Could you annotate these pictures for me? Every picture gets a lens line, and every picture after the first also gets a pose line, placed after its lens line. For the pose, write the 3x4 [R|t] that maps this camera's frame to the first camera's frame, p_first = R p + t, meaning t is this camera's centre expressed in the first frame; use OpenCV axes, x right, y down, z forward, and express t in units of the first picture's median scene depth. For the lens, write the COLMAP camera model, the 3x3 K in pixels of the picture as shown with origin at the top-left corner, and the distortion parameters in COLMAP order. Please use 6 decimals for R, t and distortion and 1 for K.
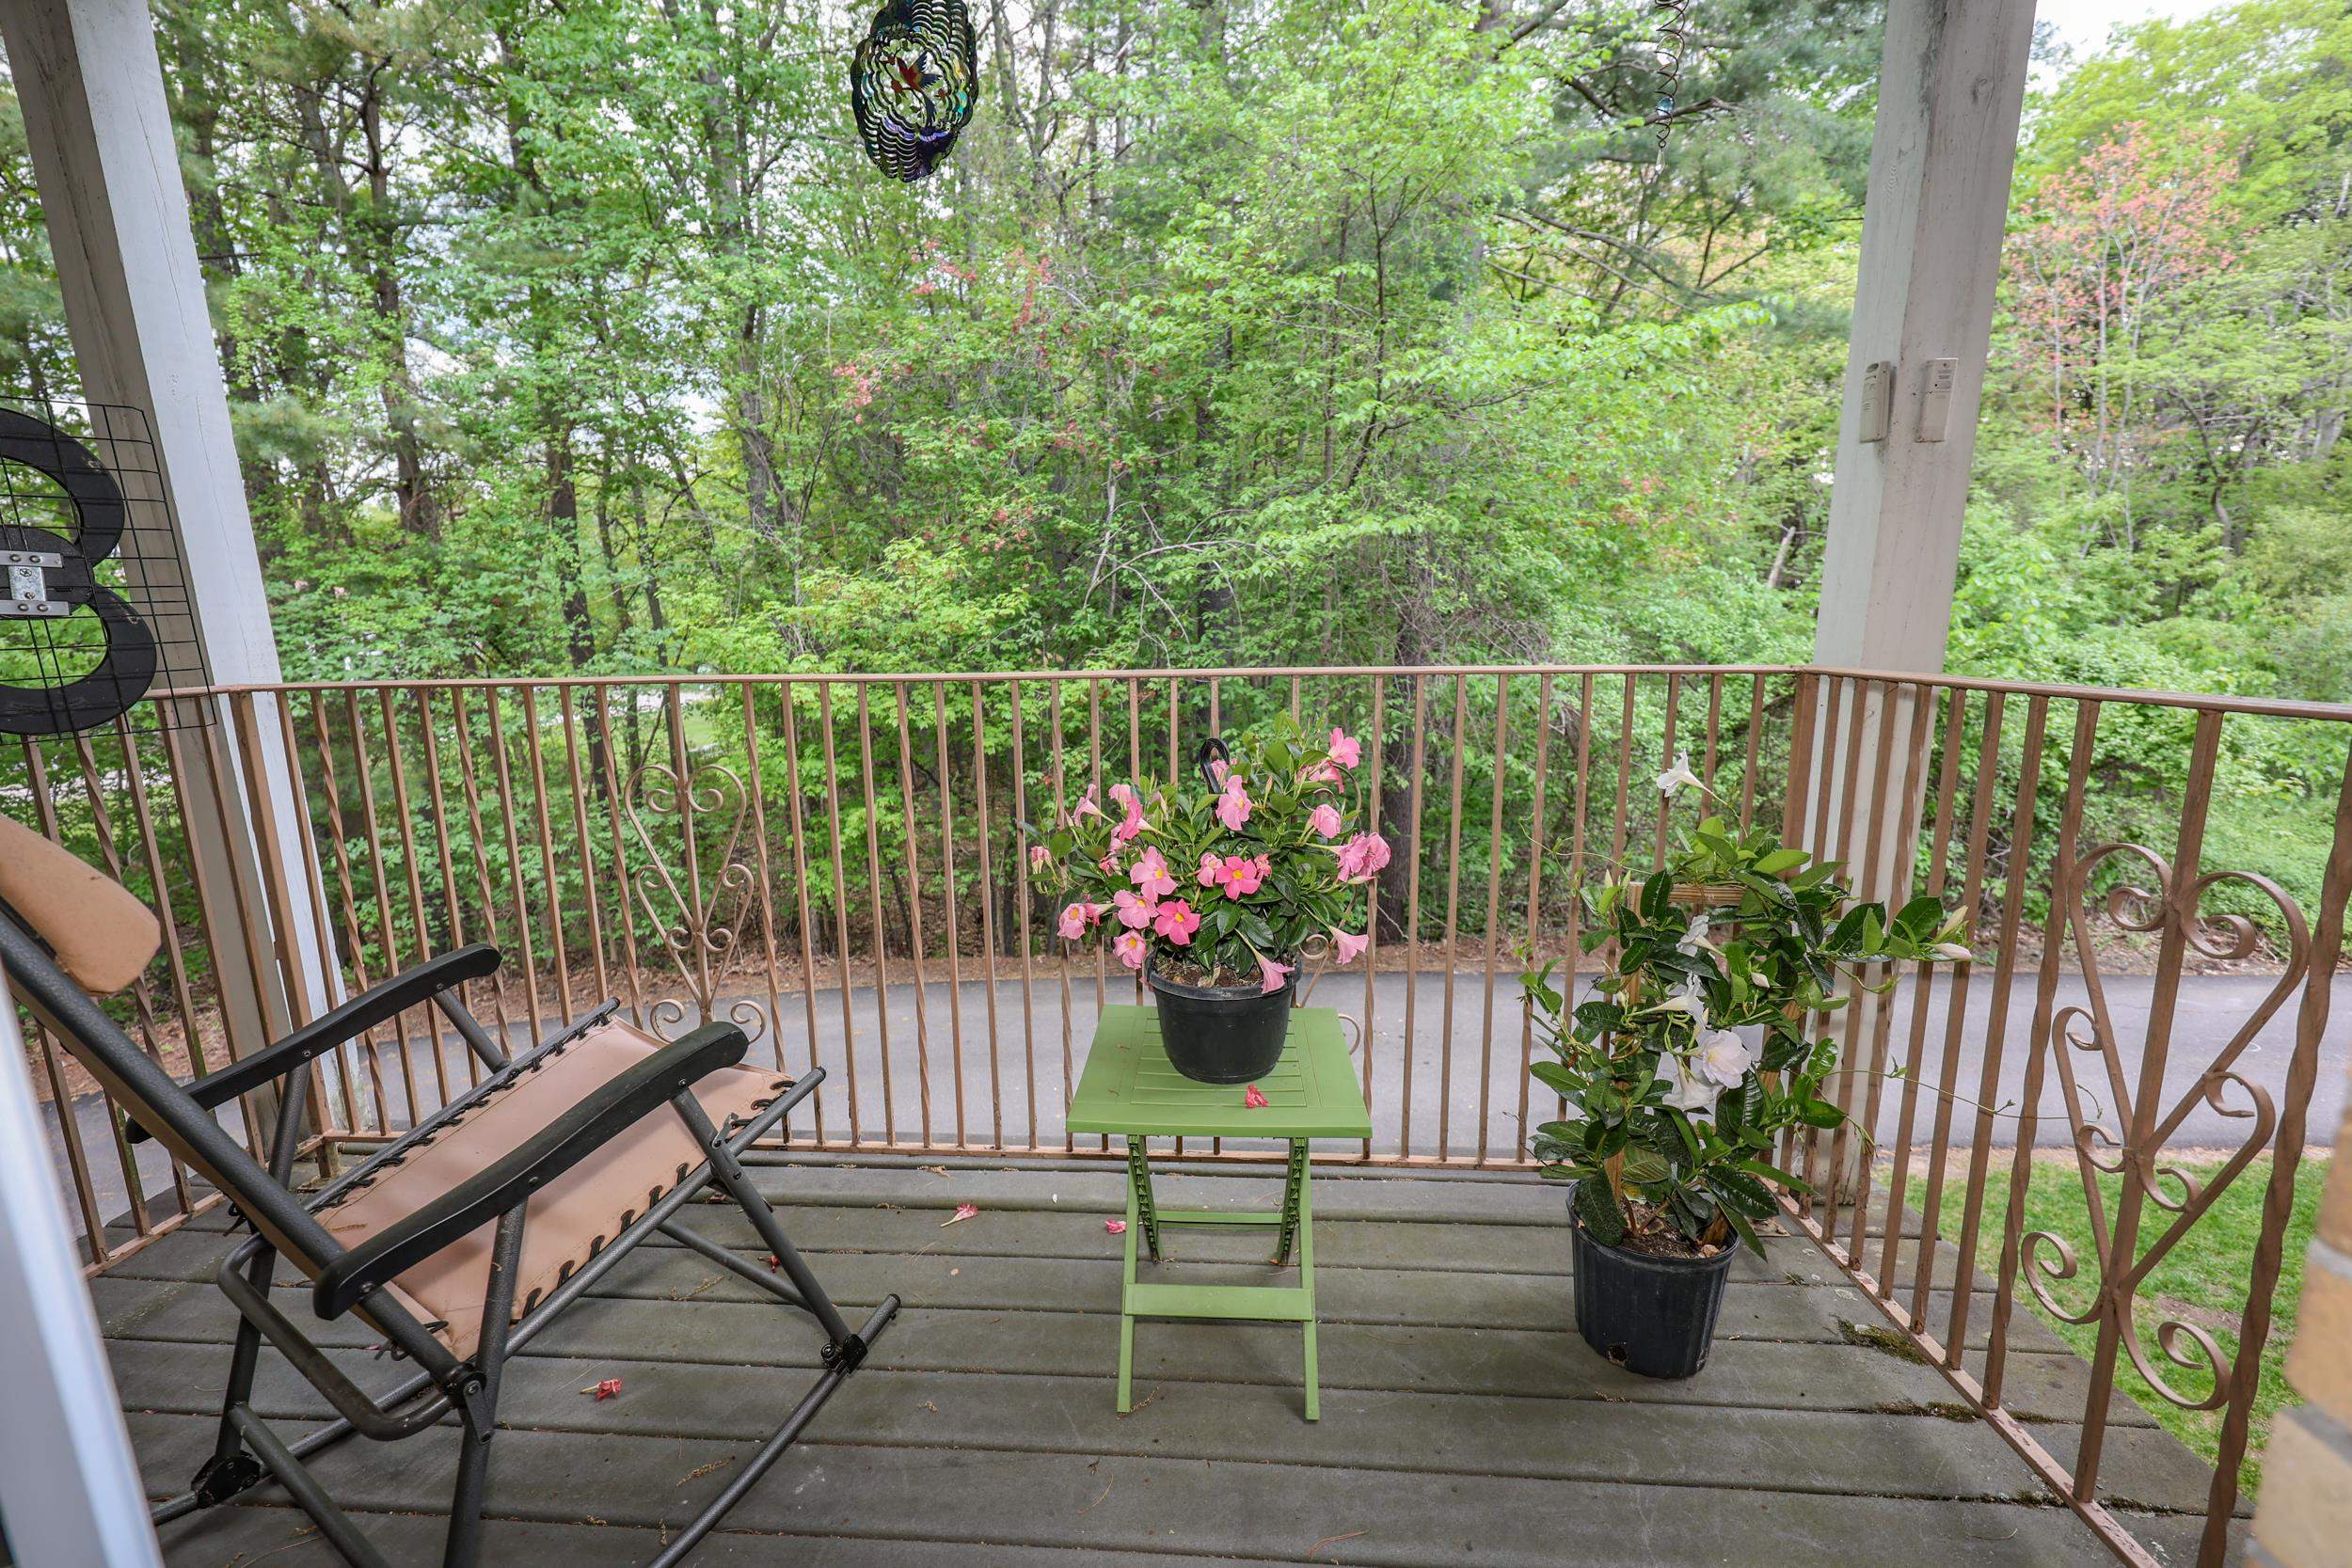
lens RADIAL K [[961.3, 0, 1164.6], [0, 961.3, 780.6], [0, 0, 1]] dist [0.003736, -0.000124]
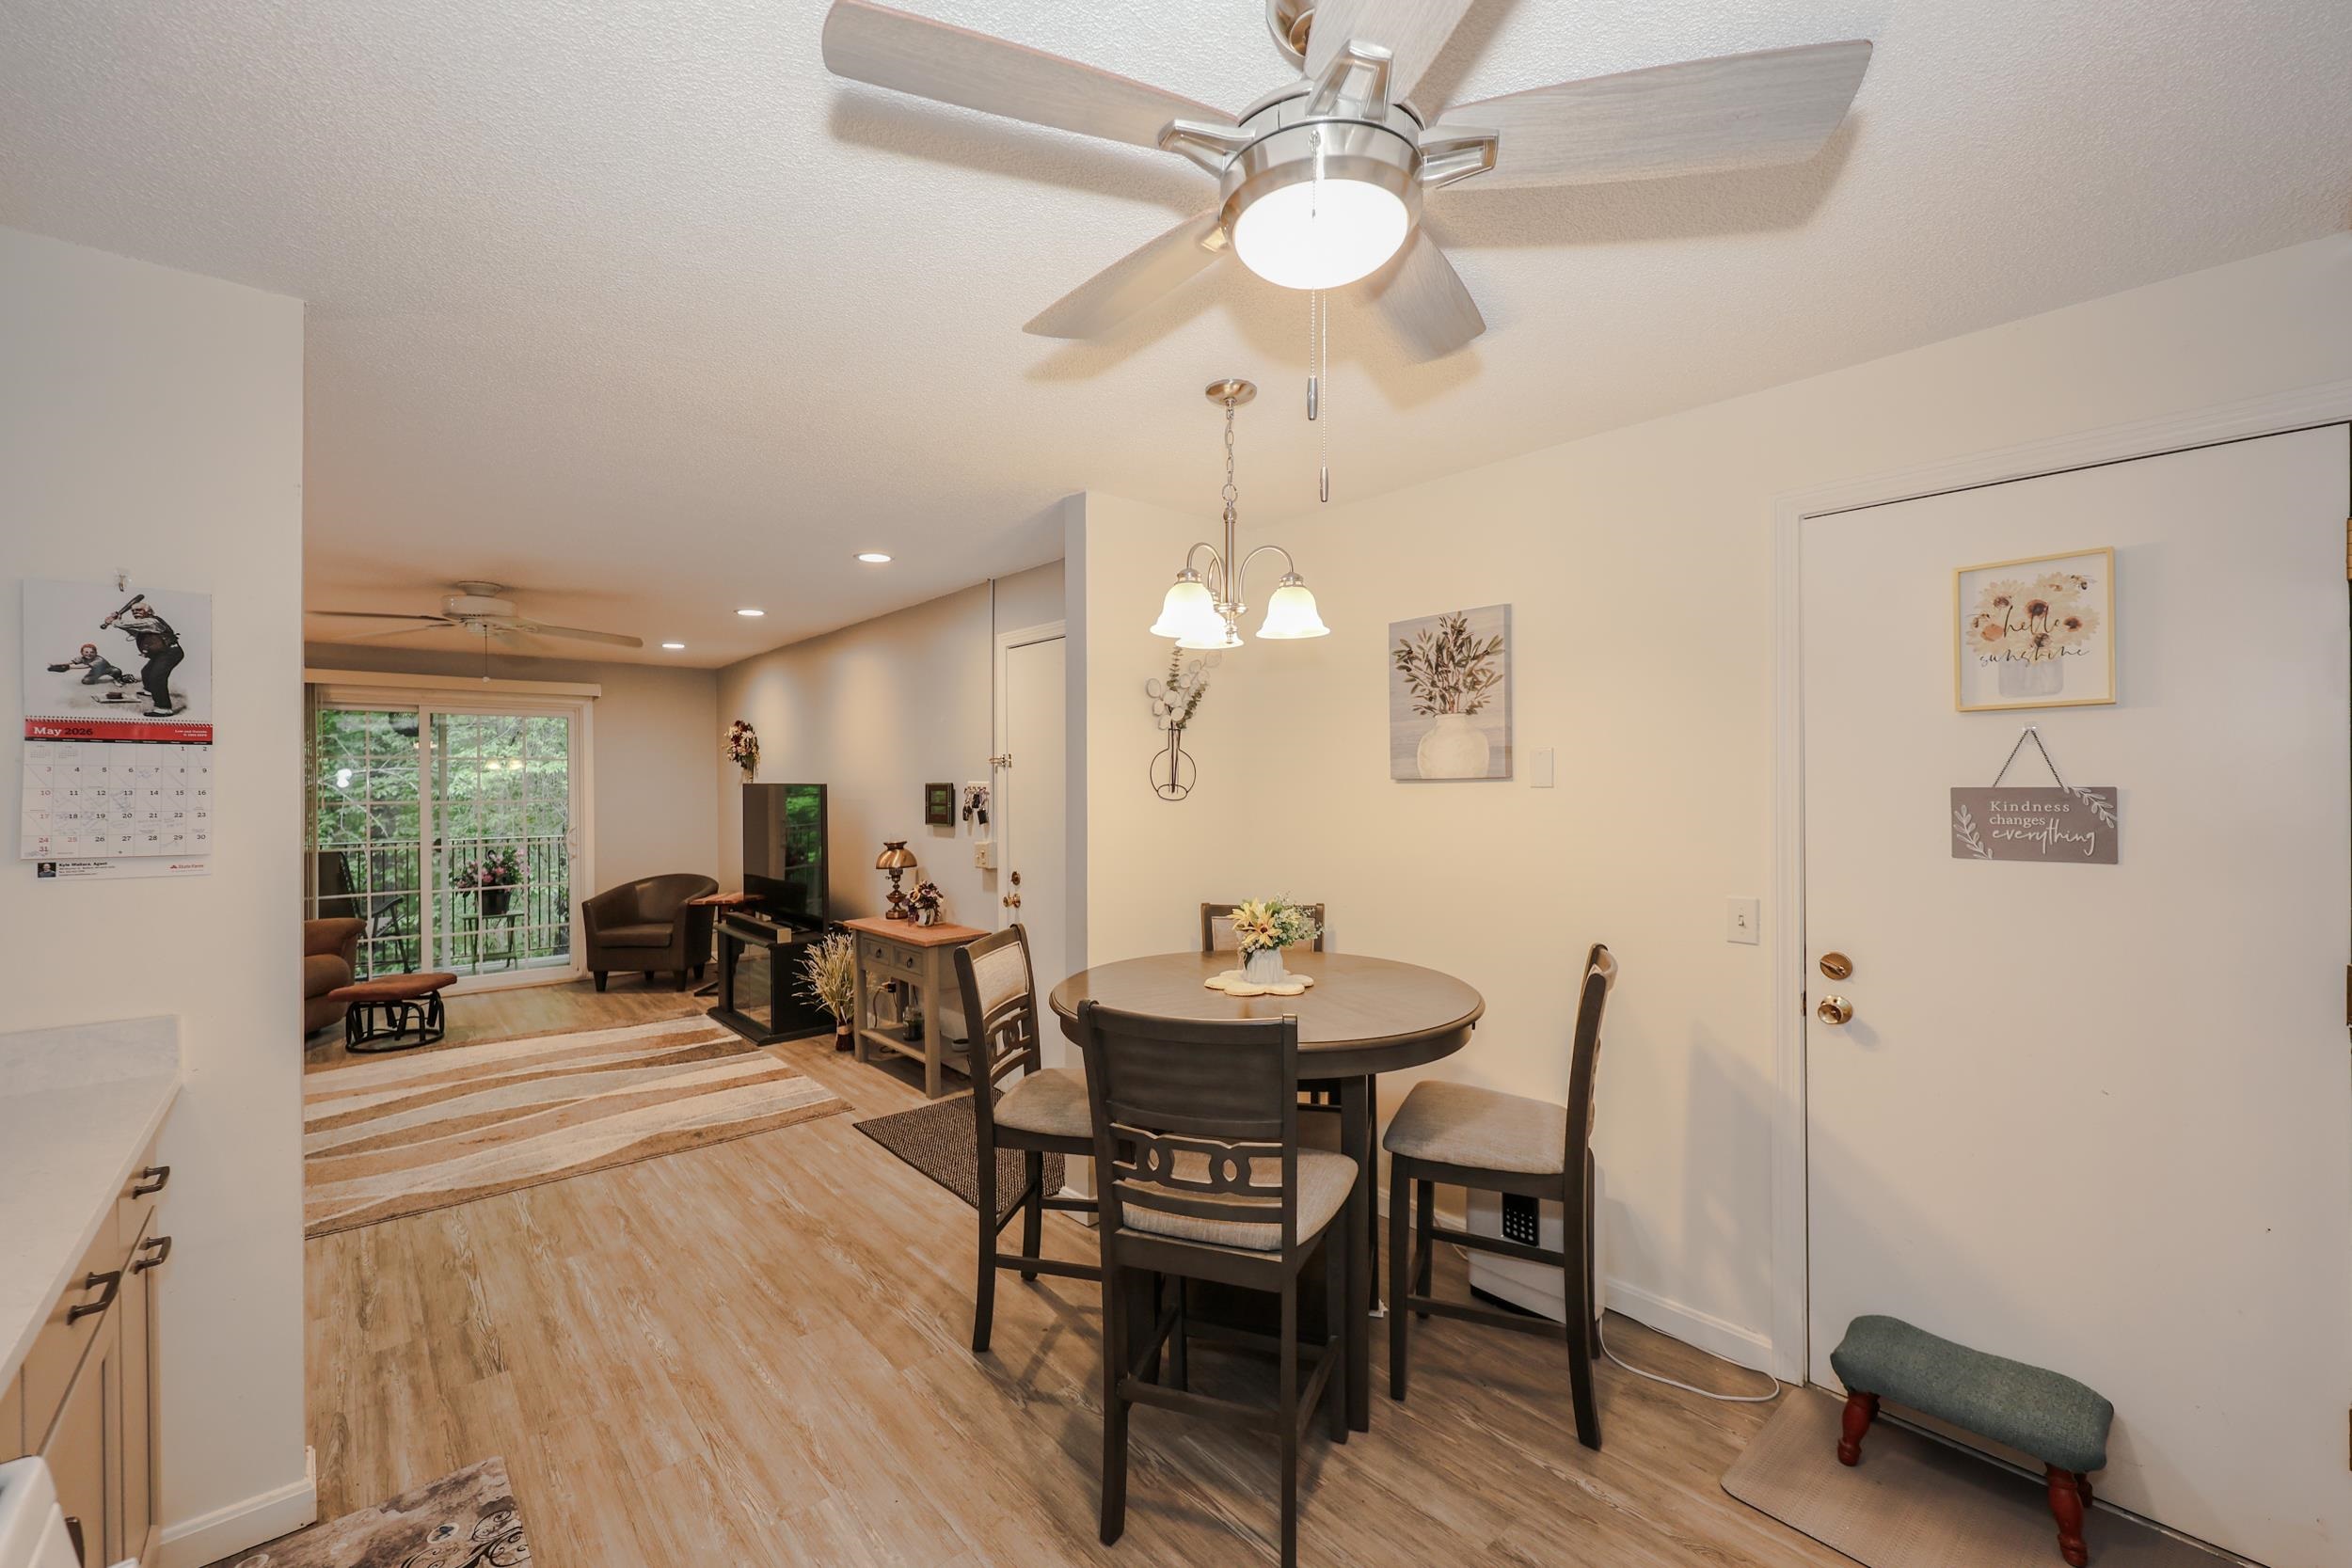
lens RADIAL K [[961.3, 0, 1165.2], [0, 961.3, 782.9], [0, 0, 1]] dist [0.003736, -0.000124]
pose [[0.708061, 0.016952, 0.705947, -0.147593], [0.121969, 0.981751, -0.145909, 0.112922], [-0.695538, 0.189416, 0.693072, -0.731382]]
